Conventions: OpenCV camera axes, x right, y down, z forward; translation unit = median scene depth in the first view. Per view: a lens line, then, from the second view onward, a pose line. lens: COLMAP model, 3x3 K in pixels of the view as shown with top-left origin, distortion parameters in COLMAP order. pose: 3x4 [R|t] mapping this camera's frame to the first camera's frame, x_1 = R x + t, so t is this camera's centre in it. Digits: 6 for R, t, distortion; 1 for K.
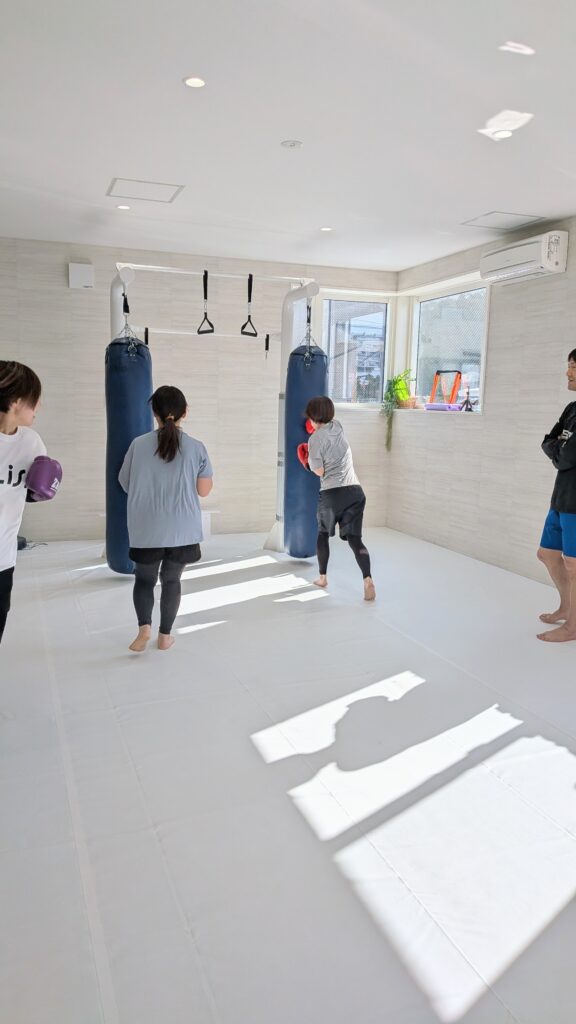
lens RADIAL K [[753.5, 0, 297.9], [0, 753.5, 510.9], [0, 0, 1]] dist [0.056555, -0.000485]
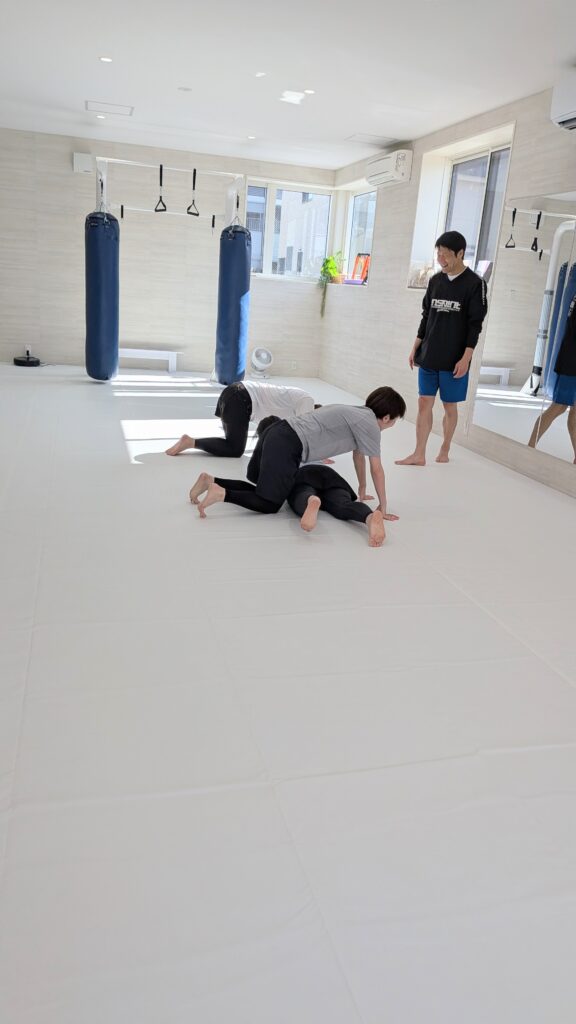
lens RADIAL K [[740.3, 0, 305.7], [0, 740.3, 511.1], [0, 0, 1]] dist [0.083824, -0.151483]
pose [[0.994841, 0.080560, -0.061660, 0.244139], [-0.070908, 0.986845, 0.145286, 0.080377], [0.072554, -0.140165, 0.987466, -0.372074]]
